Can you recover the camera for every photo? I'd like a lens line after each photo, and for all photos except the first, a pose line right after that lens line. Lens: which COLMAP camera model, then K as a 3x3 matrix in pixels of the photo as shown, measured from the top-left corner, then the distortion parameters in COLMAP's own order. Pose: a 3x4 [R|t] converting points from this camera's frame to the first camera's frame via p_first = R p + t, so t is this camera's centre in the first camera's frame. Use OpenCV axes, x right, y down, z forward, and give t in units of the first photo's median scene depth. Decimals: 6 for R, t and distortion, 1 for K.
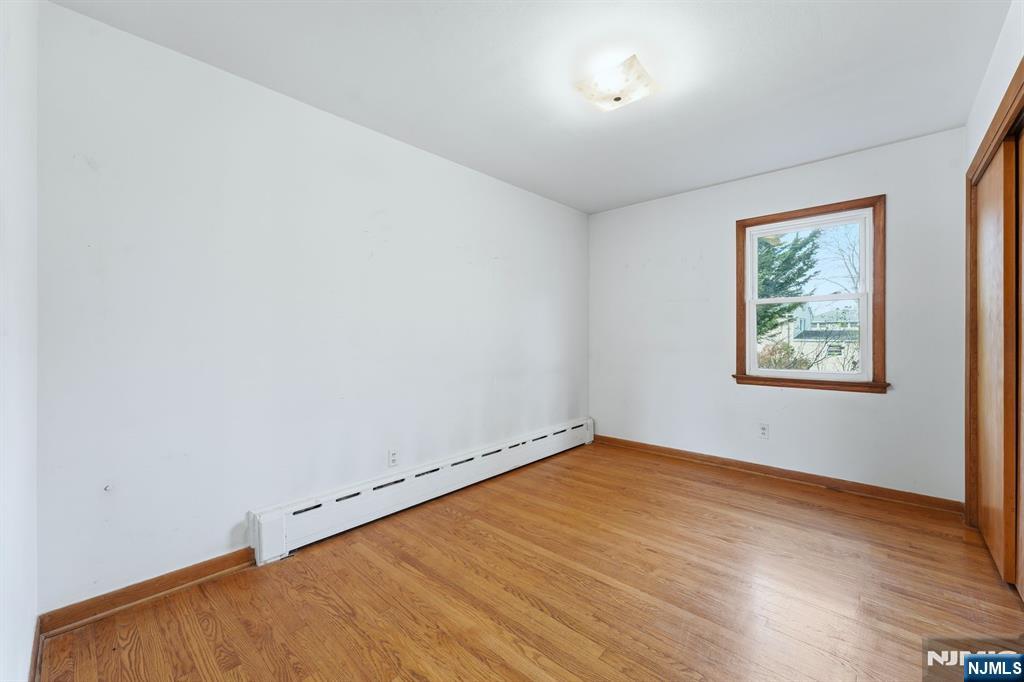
lens RADIAL K [[409.0, 0, 511.1], [0, 409.0, 338.2], [0, 0, 1]] dist [-0.000556, -0.000066]
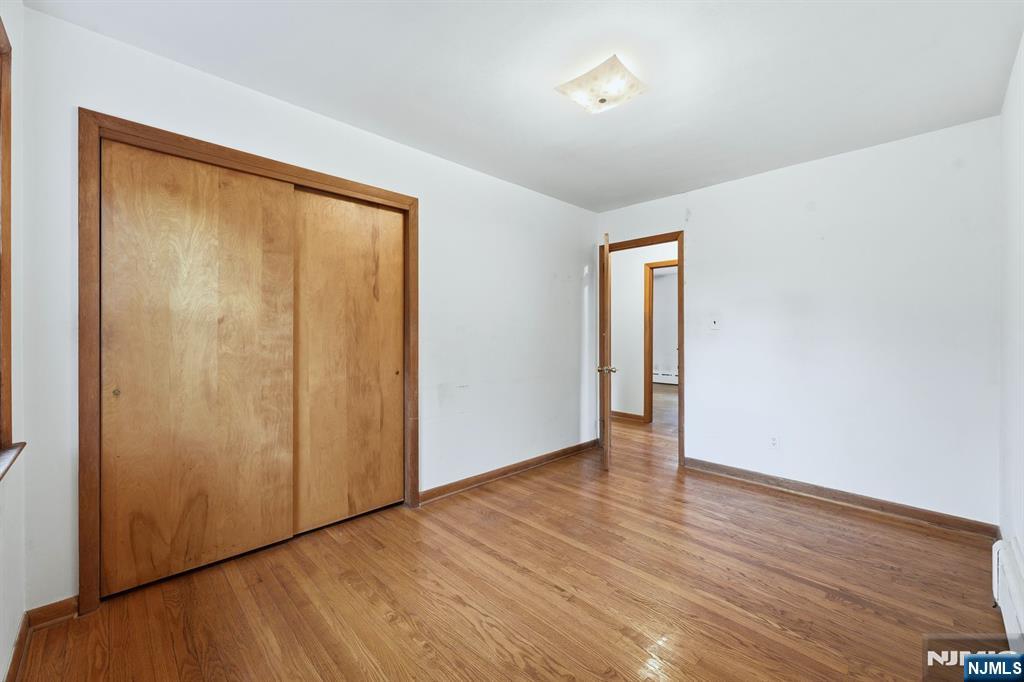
lens RADIAL K [[409.0, 0, 511.1], [0, 409.0, 338.2], [0, 0, 1]] dist [-0.000556, -0.000066]
pose [[-0.998200, -0.000178, 0.059976, 0.433907], [0.000556, 0.999925, 0.012230, -0.027369], [-0.059973, 0.012241, -0.998125, 2.056865]]
